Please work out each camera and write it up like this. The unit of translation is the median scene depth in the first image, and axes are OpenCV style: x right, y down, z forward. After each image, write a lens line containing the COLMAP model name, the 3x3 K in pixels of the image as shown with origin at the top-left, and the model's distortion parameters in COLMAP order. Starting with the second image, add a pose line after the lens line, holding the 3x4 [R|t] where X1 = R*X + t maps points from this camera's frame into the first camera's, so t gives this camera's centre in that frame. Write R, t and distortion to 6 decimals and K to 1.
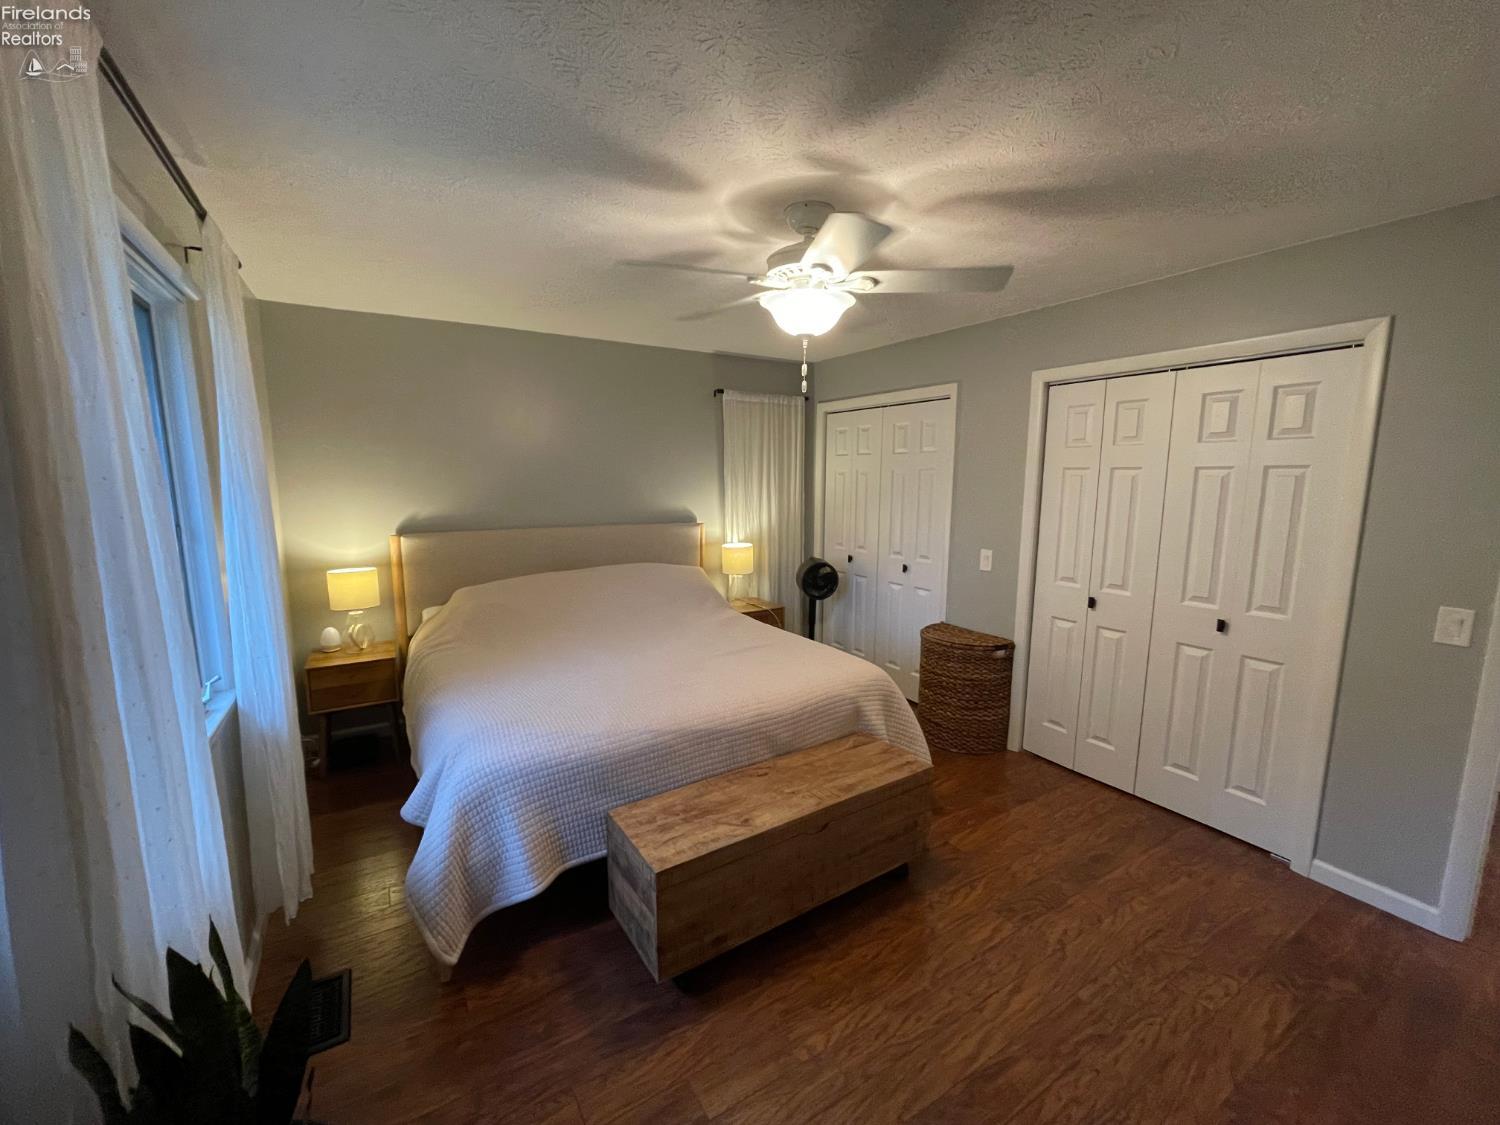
lens RADIAL K [[607.9, 0, 745.0], [0, 607.9, 564.4], [0, 0, 1]] dist [-0.000788, -0.000285]
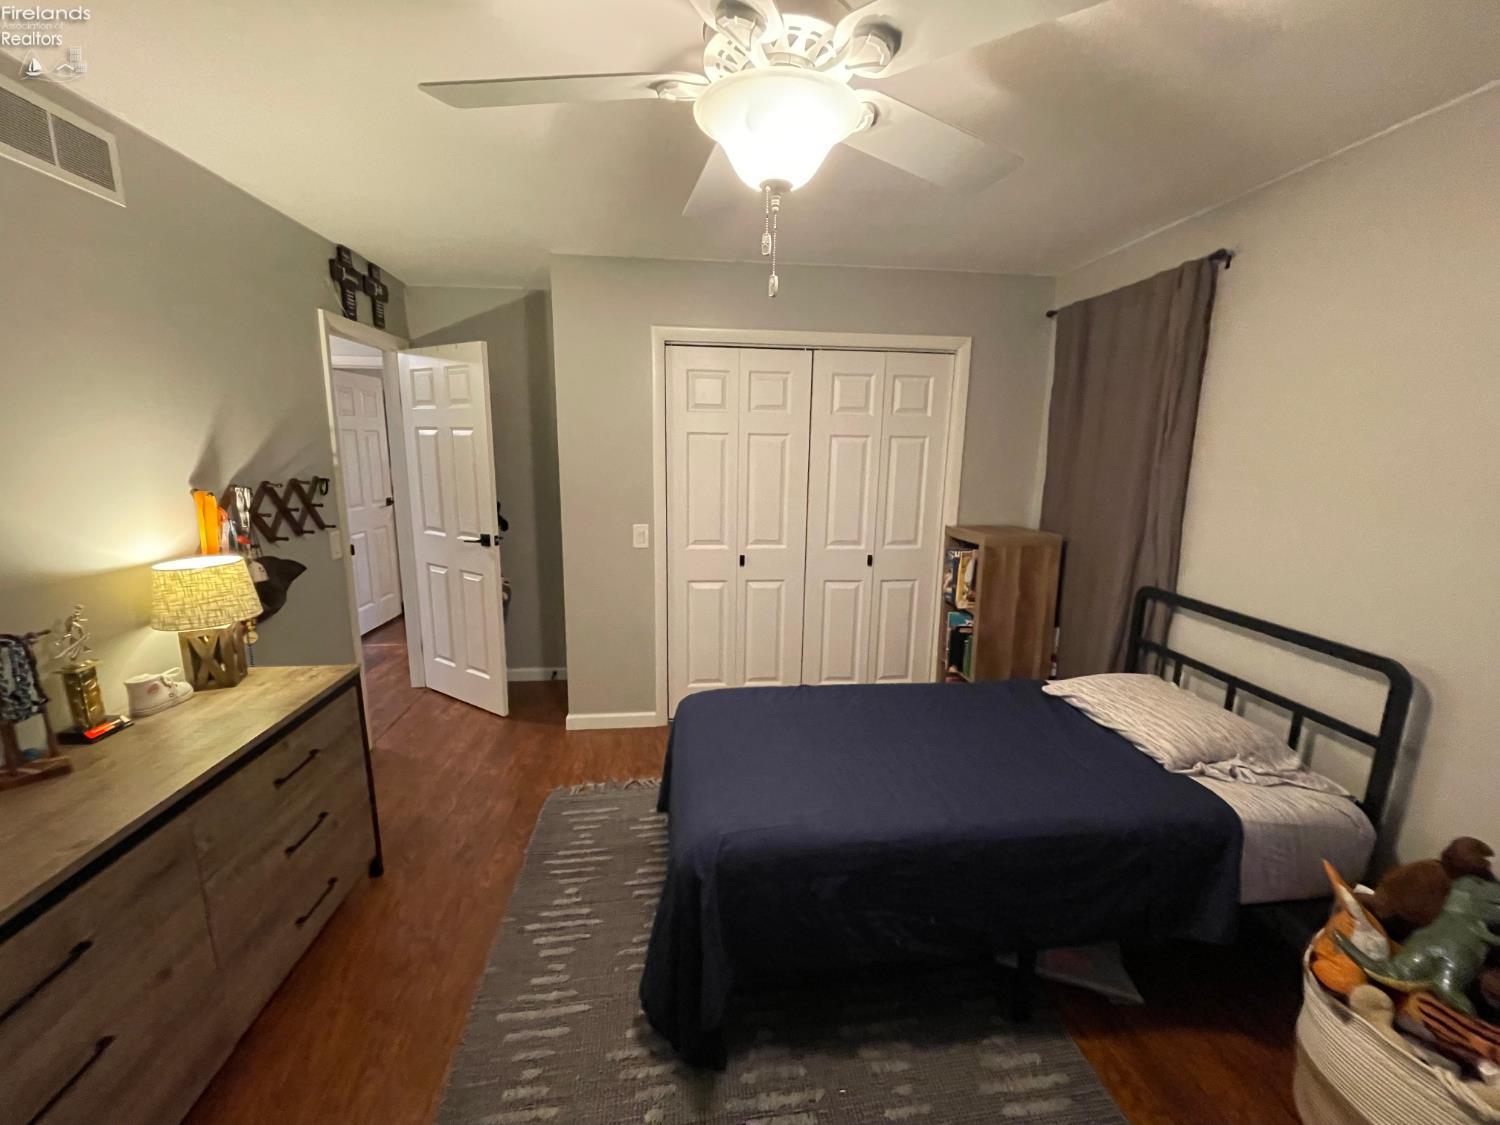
lens RADIAL K [[584.5, 0, 738.0], [0, 584.5, 562.0], [0, 0, 1]] dist [-0.000305, -0.000087]
pose [[0.436367, -0.176421, 0.882304, -0.433491], [0.115012, 0.983482, 0.139770, -0.099274], [-0.892388, 0.040484, 0.449449, 0.680788]]
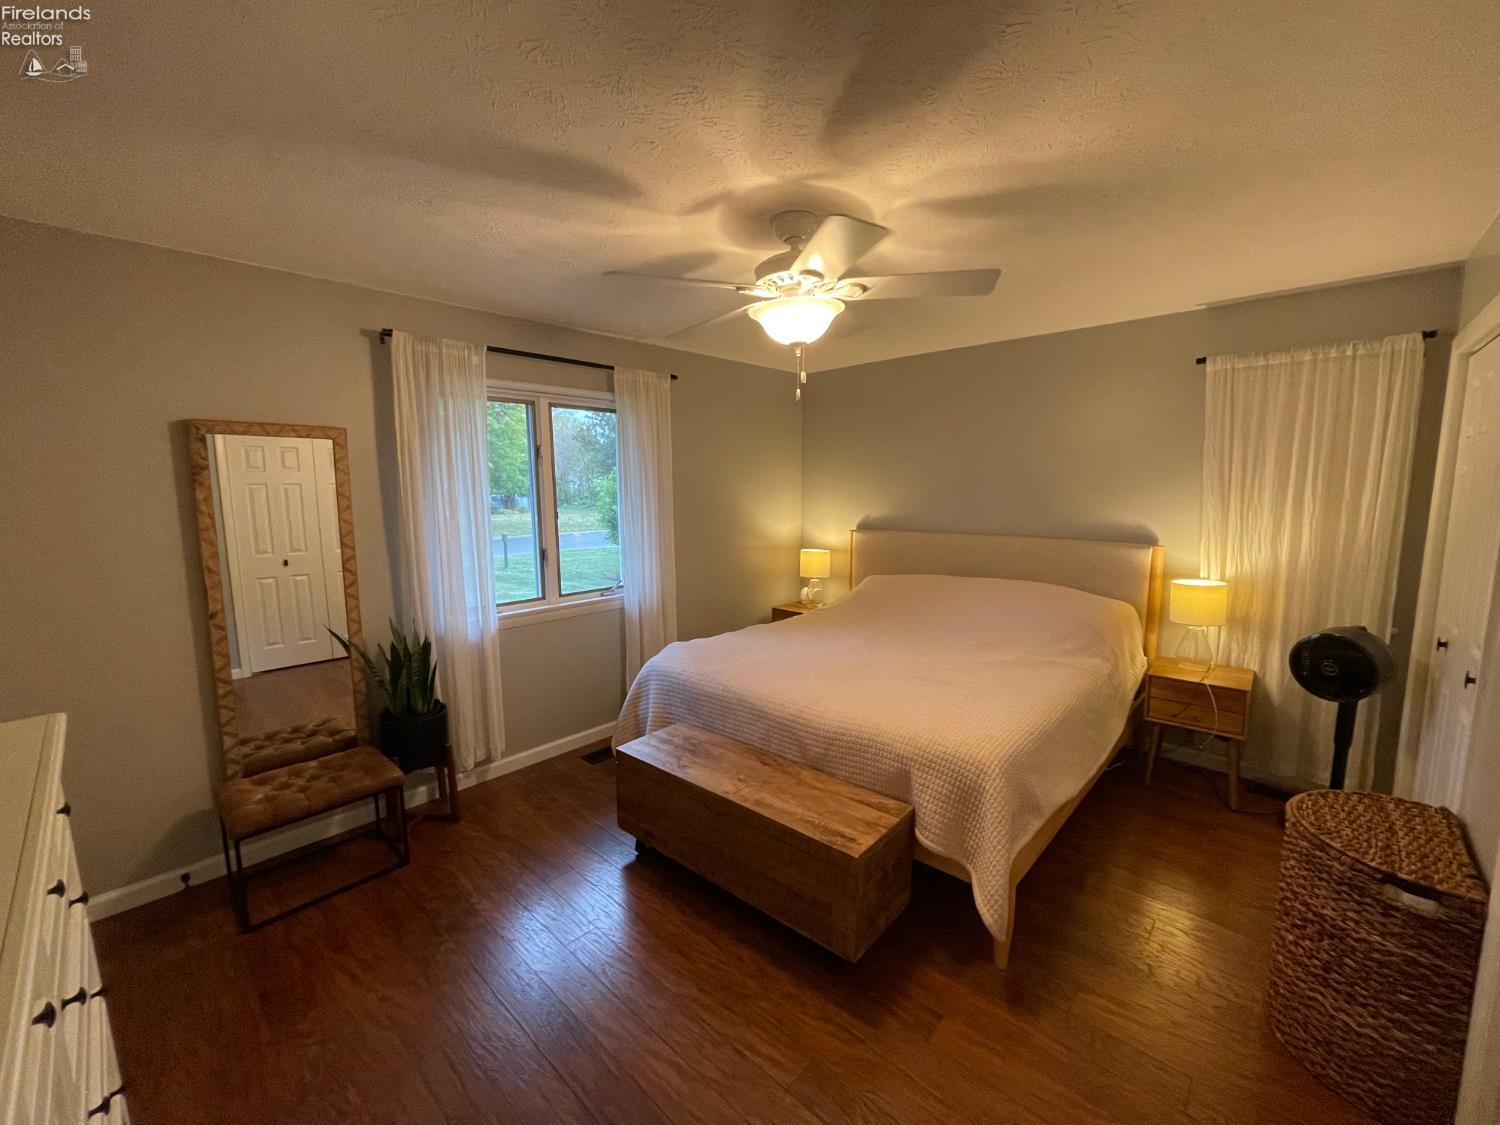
lens RADIAL K [[612.8, 0, 743.3], [0, 612.8, 561.3], [0, 0, 1]] dist [-0.000617, -0.000190]
pose [[0.259662, 0.111983, -0.959185, 0.947607], [-0.129905, 0.988277, 0.080212, -0.081410], [0.956922, 0.103775, 0.271165, 0.593094]]
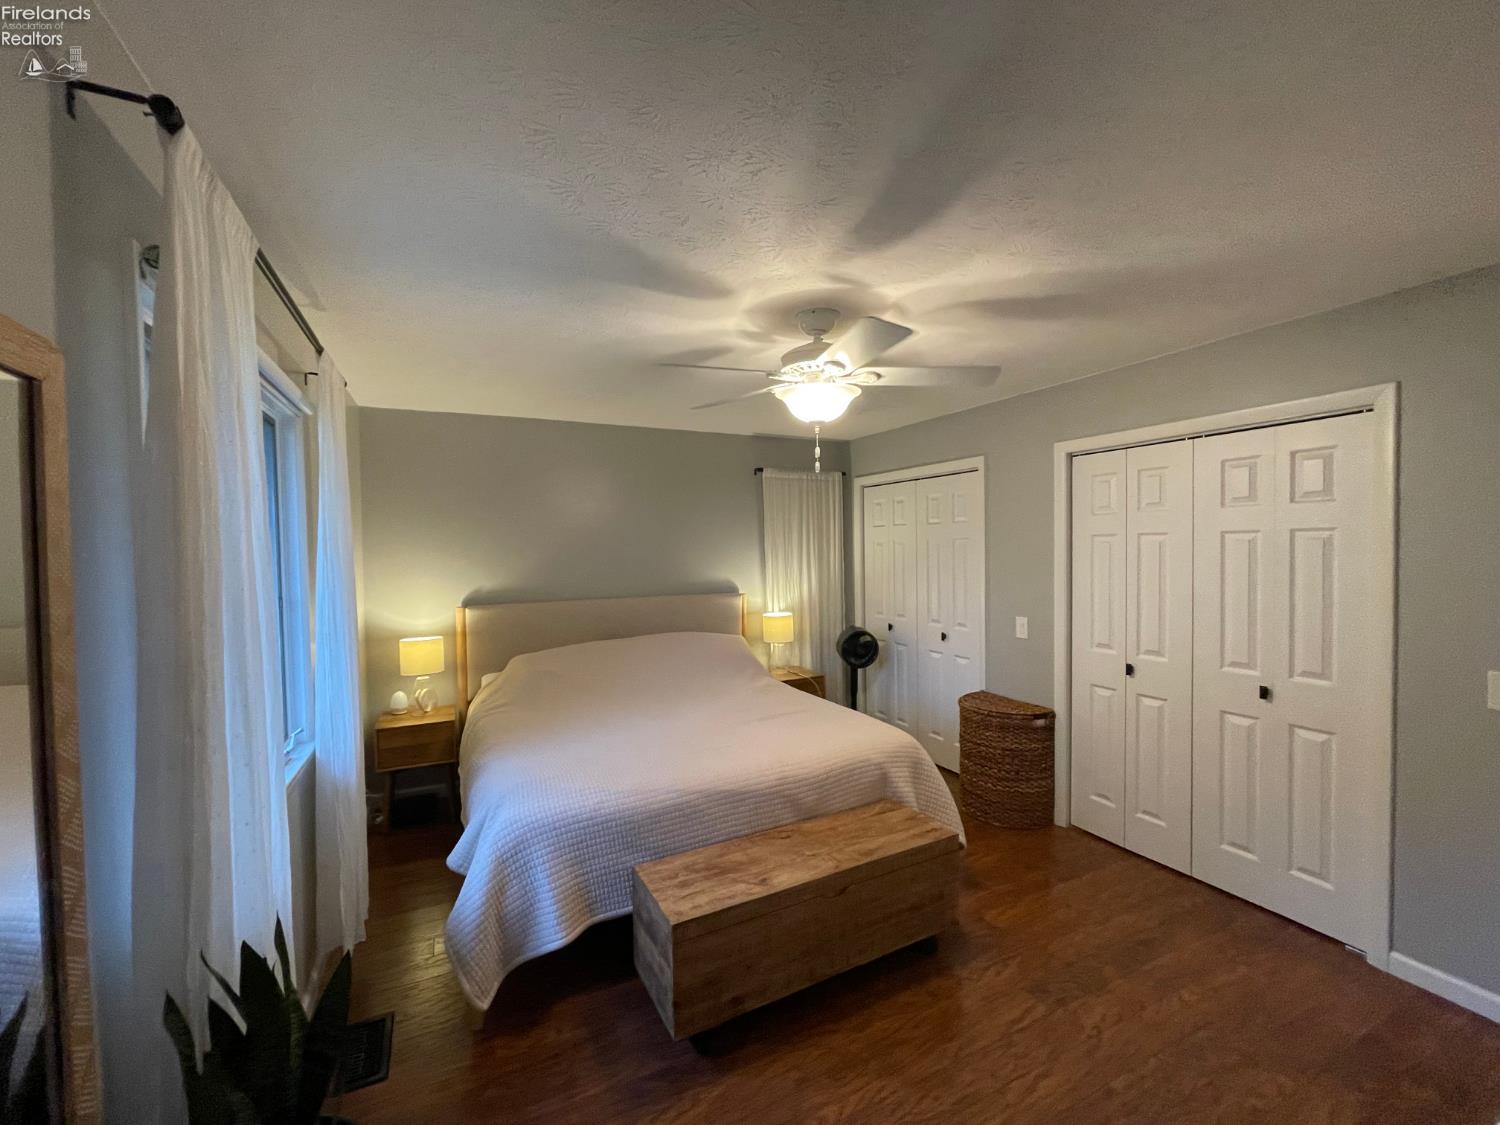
lens RADIAL K [[607.9, 0, 745.0], [0, 607.9, 564.4], [0, 0, 1]] dist [-0.000788, -0.000285]
pose [[0.995113, -0.015473, -0.097528, 0.063629], [0.003882, 0.993013, -0.117938, 0.009575], [0.098671, 0.116983, 0.988220, -0.067472]]
